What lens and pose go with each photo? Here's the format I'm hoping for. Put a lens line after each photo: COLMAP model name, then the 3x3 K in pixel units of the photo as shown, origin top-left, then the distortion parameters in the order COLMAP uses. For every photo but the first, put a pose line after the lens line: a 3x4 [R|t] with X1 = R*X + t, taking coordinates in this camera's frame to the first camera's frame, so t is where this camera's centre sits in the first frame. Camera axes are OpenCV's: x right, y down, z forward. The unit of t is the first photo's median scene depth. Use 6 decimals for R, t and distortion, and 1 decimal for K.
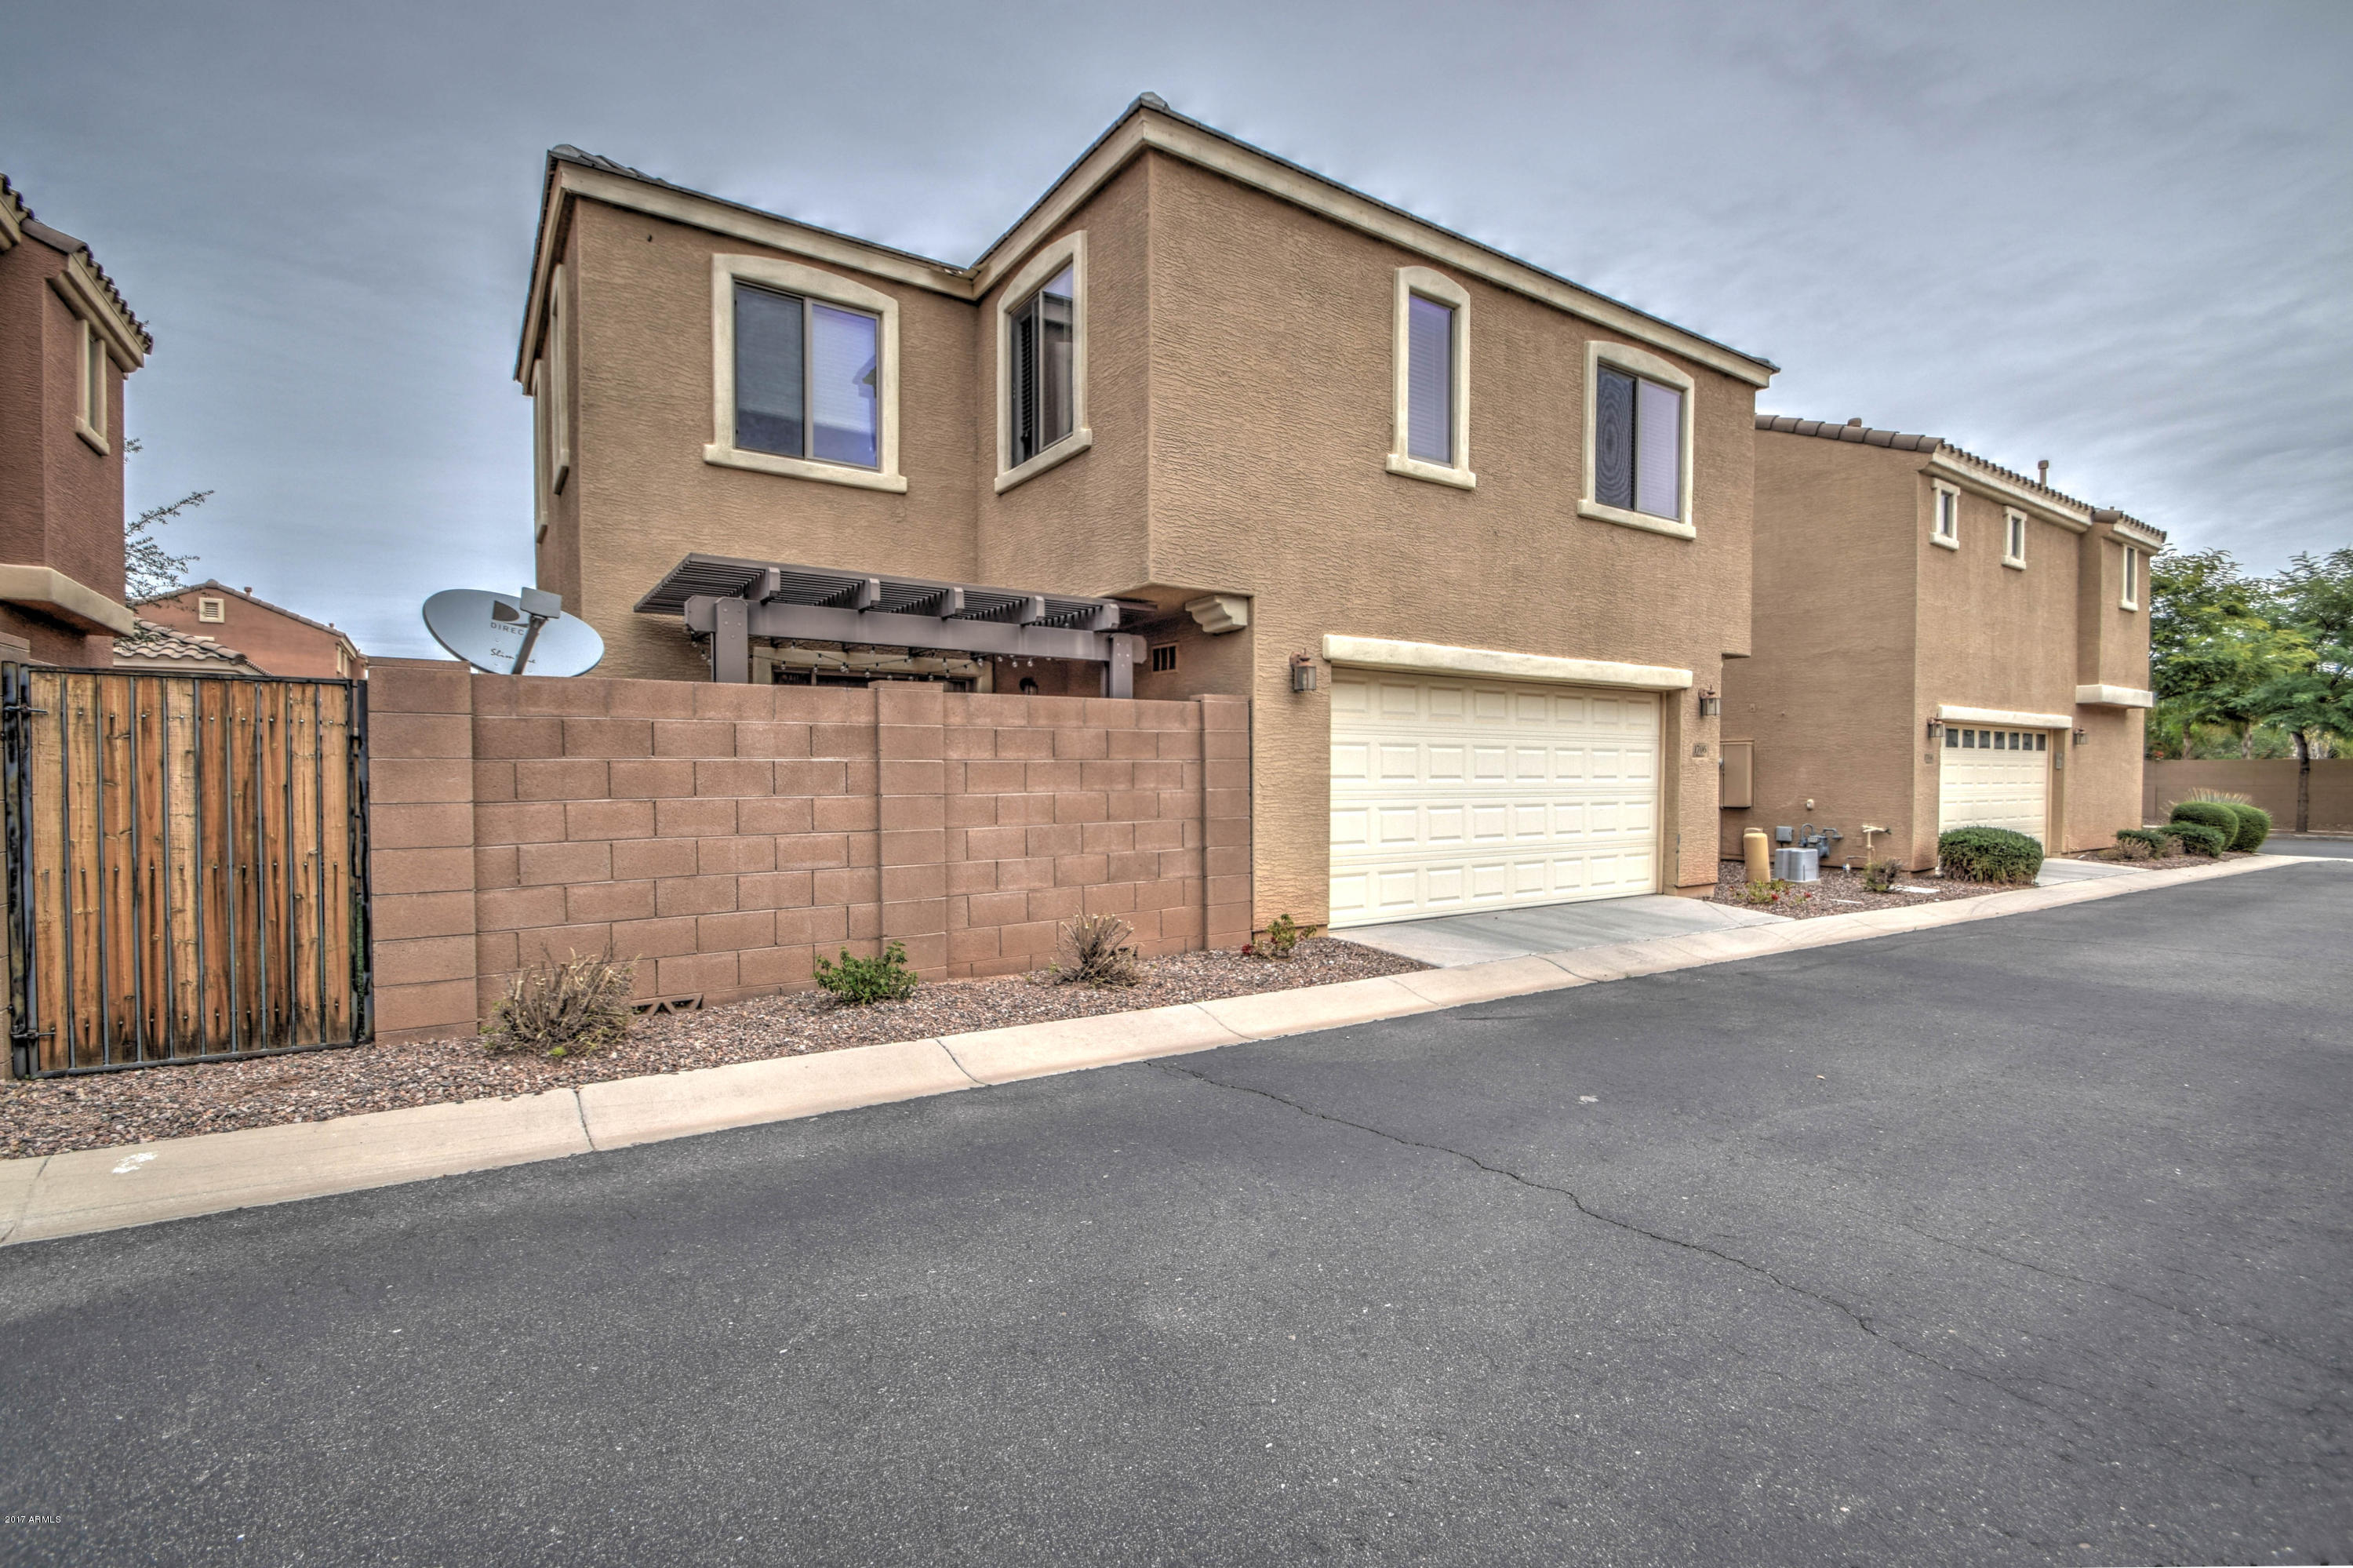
lens RADIAL K [[1045.1, 0, 1115.9], [0, 1045.1, 810.6], [0, 0, 1]] dist [0.001287, -0.006396]
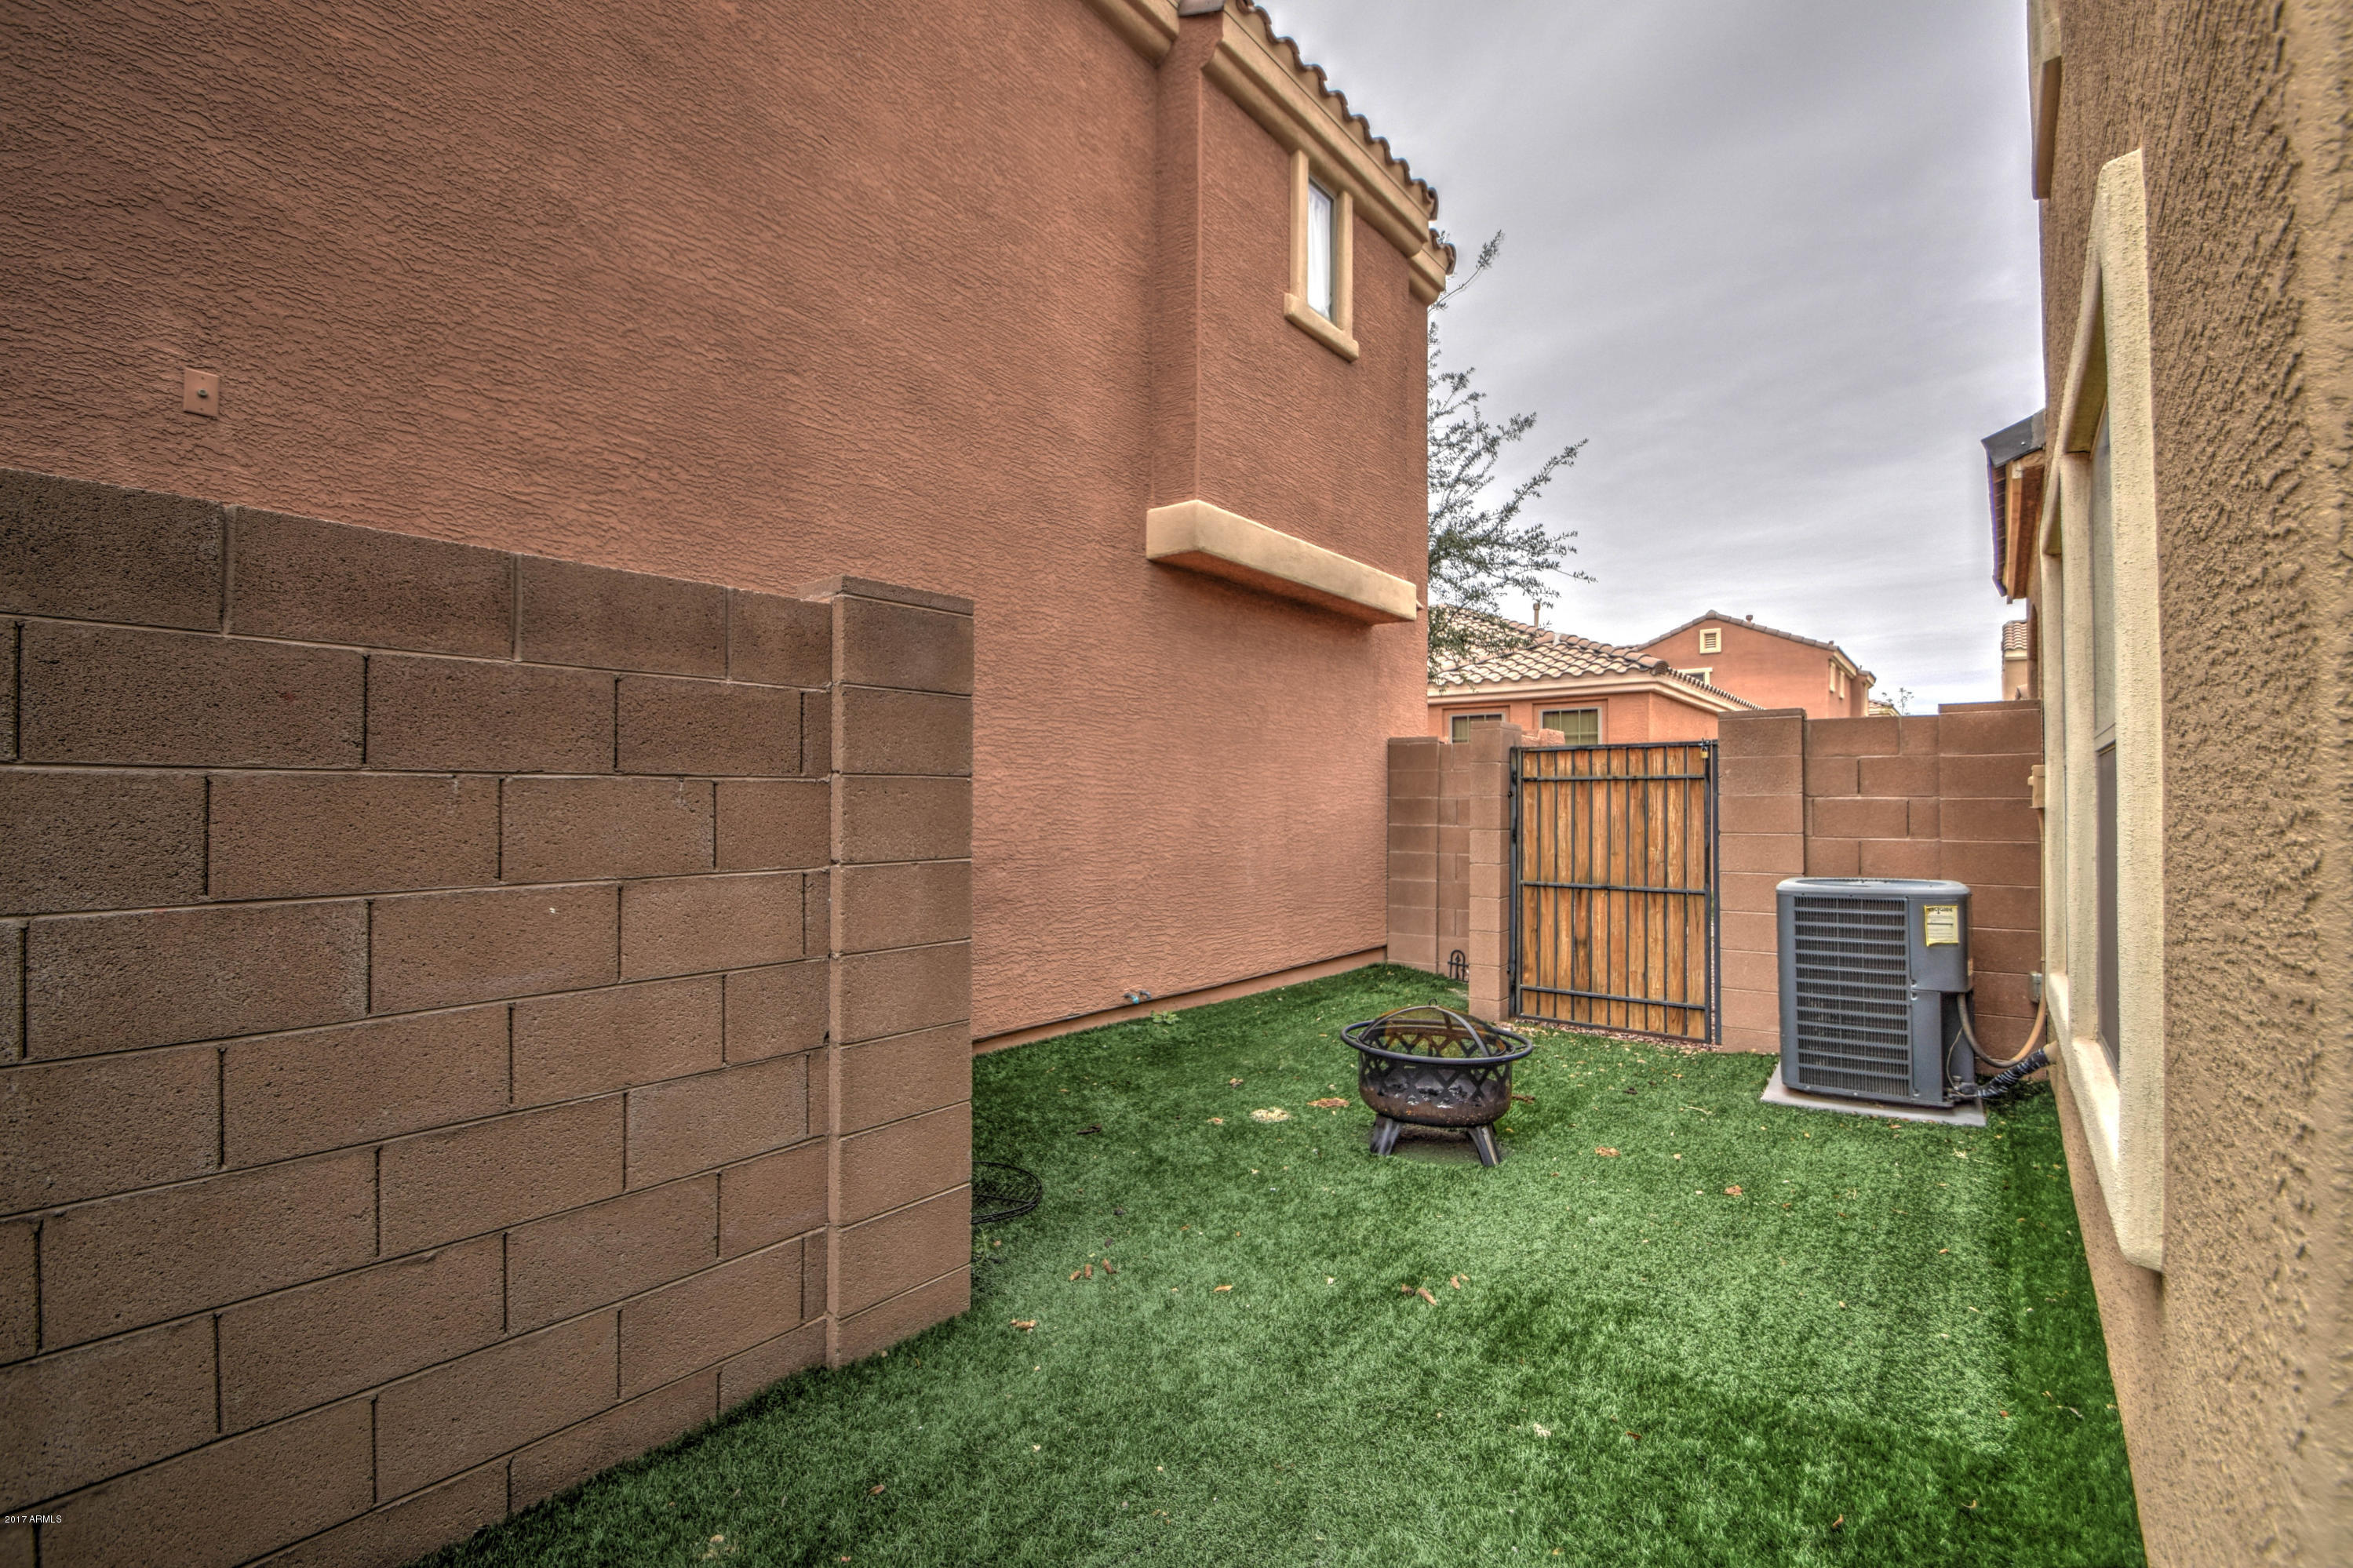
lens RADIAL K [[1045.0, 0, 1167.9], [0, 1045.0, 790.5], [0, 0, 1]] dist [0.013423, -0.020127]
pose [[0.333417, -0.013322, -0.942685, -0.432368], [-0.031271, 0.999194, -0.025181, -0.033498], [0.942261, 0.037875, 0.332731, 0.813210]]
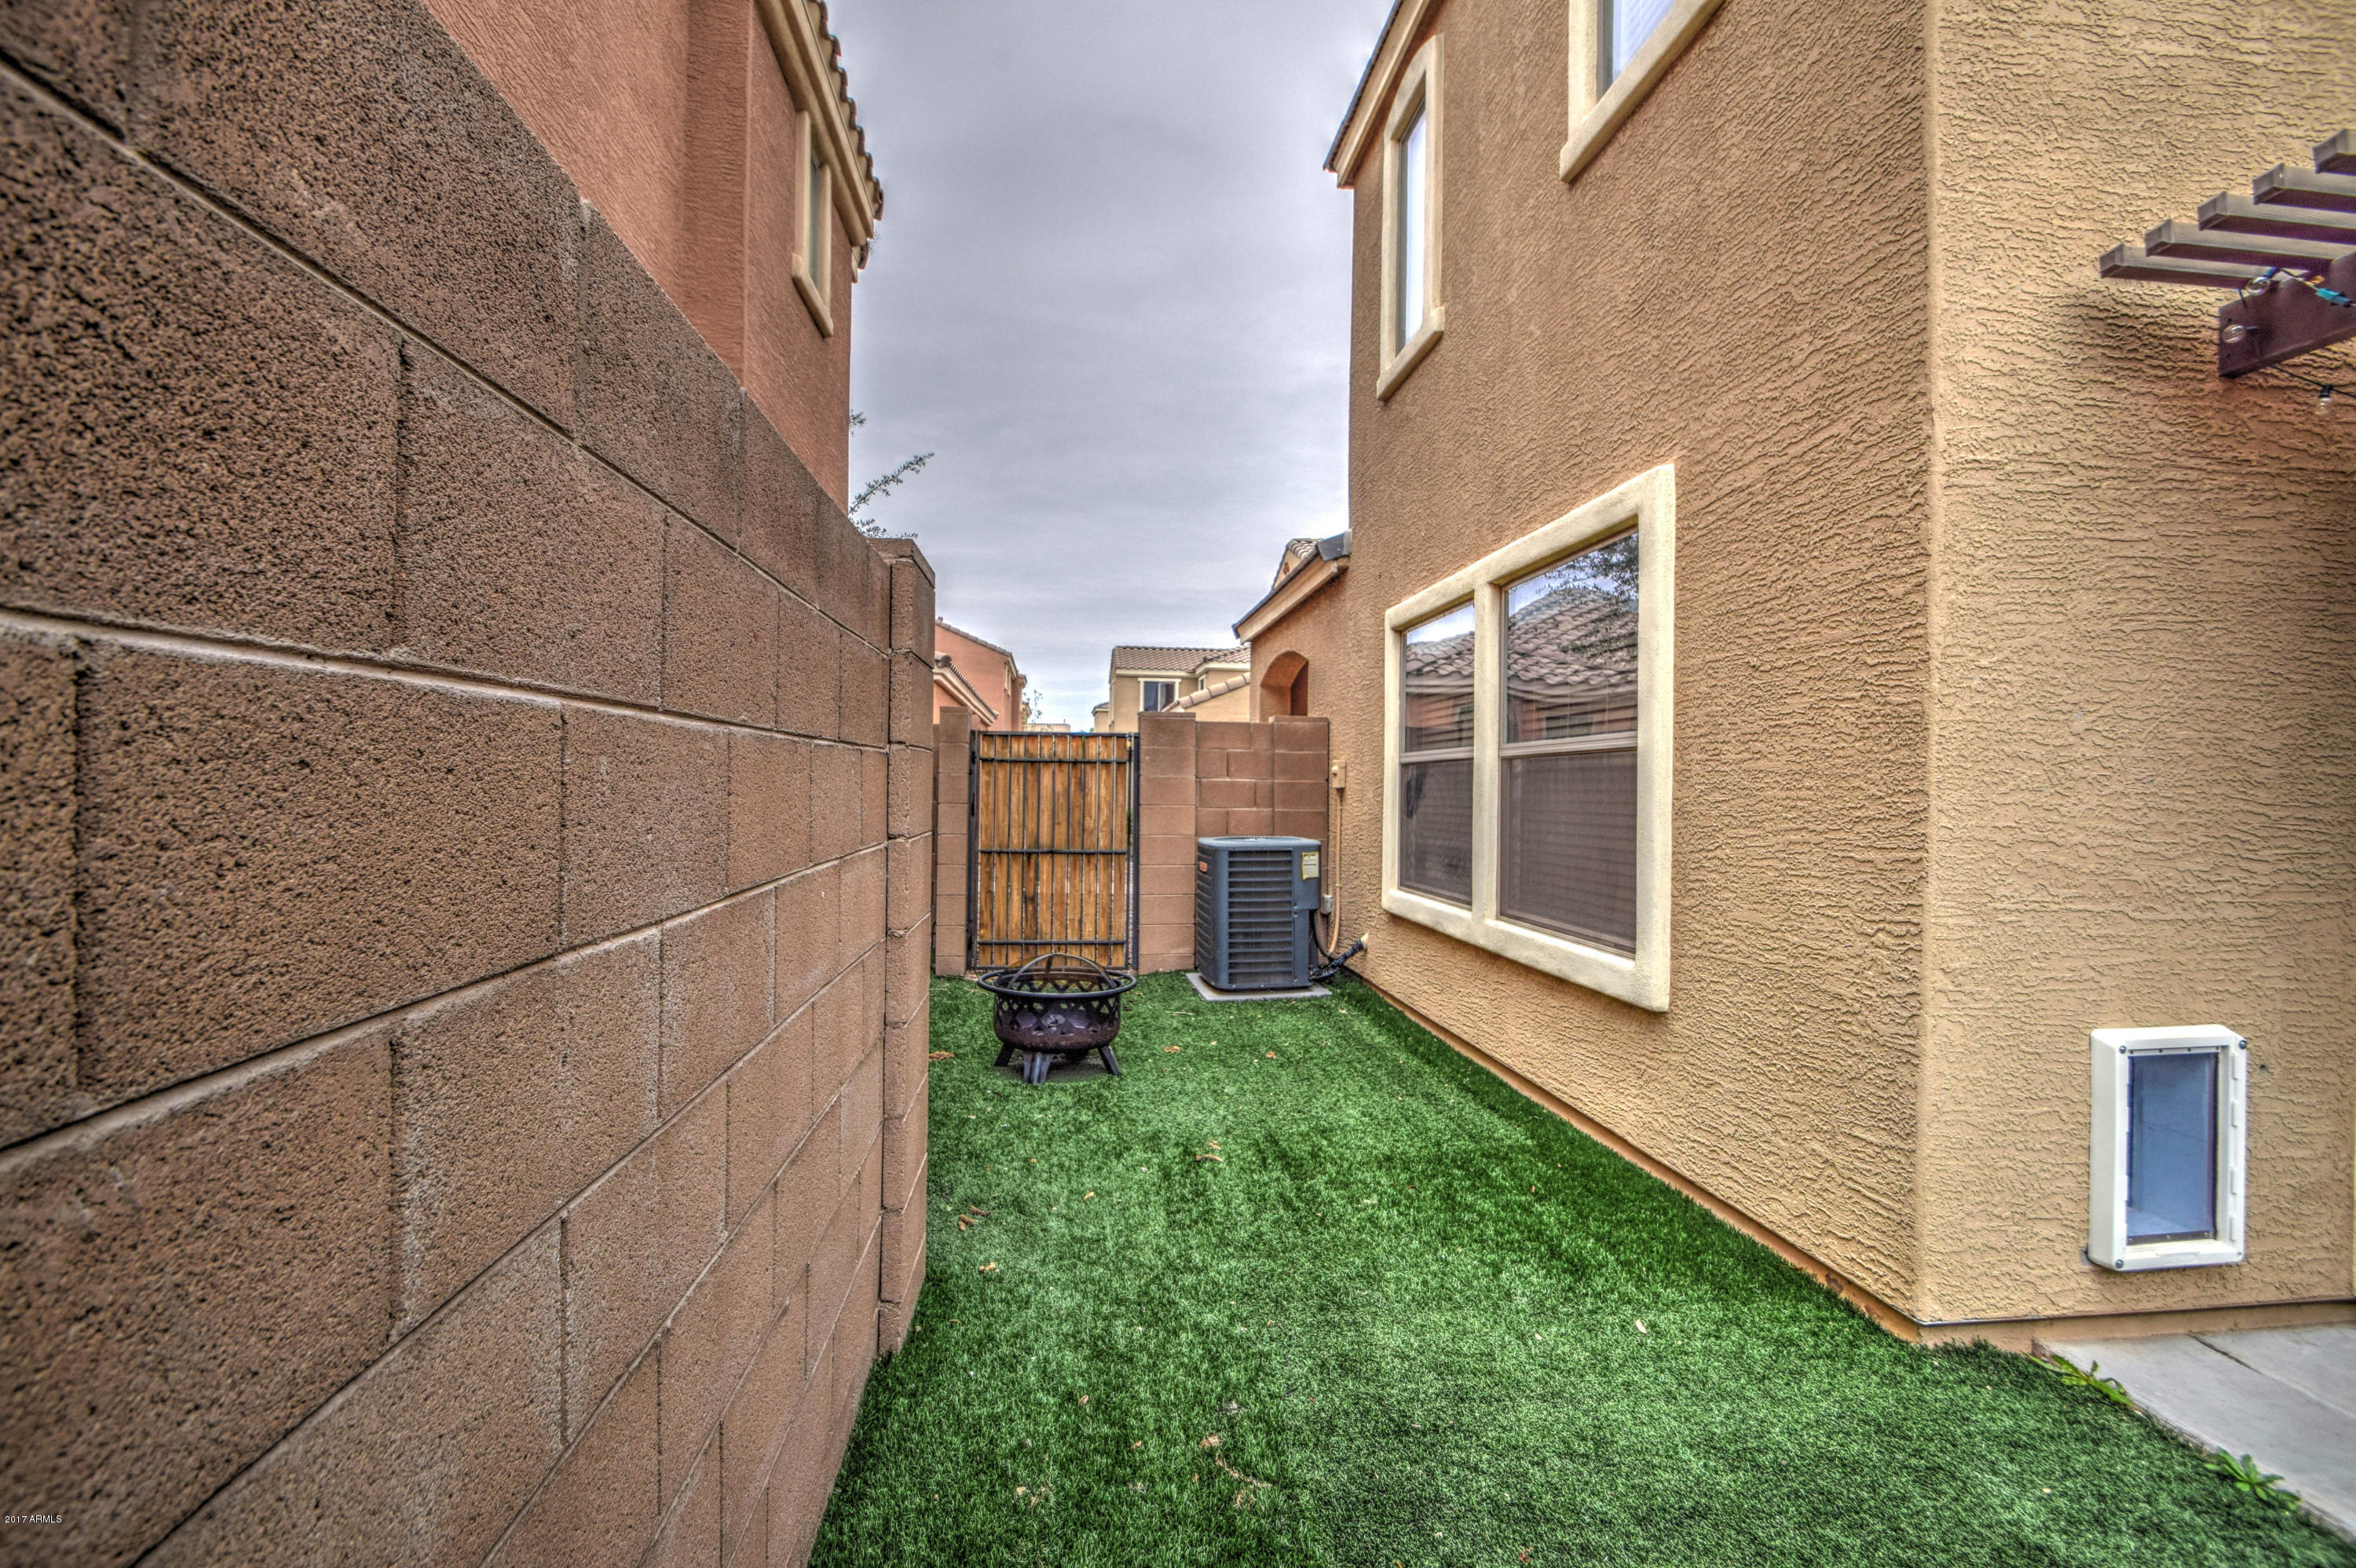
lens RADIAL K [[1031.7, 0, 1178.0], [0, 1031.7, 784.0], [0, 0, 1]] dist [0.002482, 0.000053]
pose [[0.897500, 0.008440, -0.440933, -0.551709], [-0.025108, 0.999173, -0.031982, -0.024639], [0.440299, 0.039775, 0.896970, 0.601378]]
